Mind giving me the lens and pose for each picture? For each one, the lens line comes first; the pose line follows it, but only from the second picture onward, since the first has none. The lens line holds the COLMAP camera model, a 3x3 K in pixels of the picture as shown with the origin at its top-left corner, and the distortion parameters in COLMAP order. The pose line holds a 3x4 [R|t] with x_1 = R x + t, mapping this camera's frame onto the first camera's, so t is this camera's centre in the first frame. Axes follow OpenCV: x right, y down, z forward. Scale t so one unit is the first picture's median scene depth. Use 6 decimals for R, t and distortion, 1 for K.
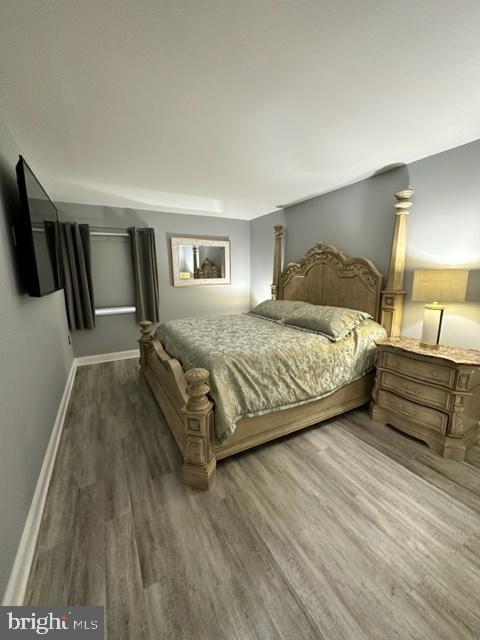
lens RADIAL K [[256.3, 0, 241.4], [0, 256.3, 319.6], [0, 0, 1]] dist [0.001730, -0.000012]
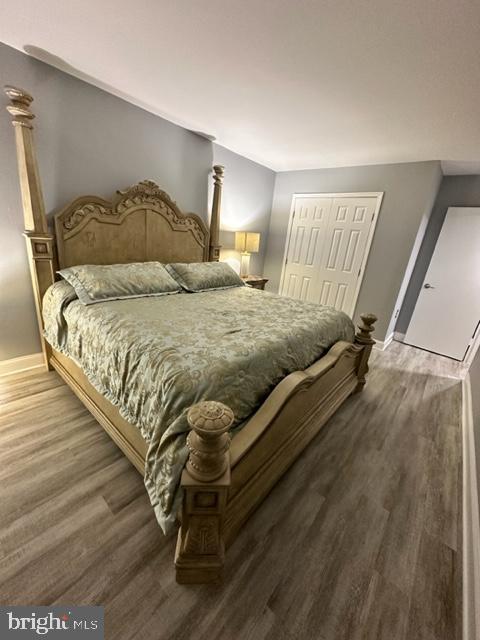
lens RADIAL K [[256.3, 0, 241.3], [0, 256.3, 321.5], [0, 0, 1]] dist [0.001730, -0.000012]
pose [[-0.354481, -0.321415, 0.878086, -0.781375], [0.067654, 0.927789, 0.366920, -0.223736], [-0.932612, 0.189473, -0.307138, 1.378502]]
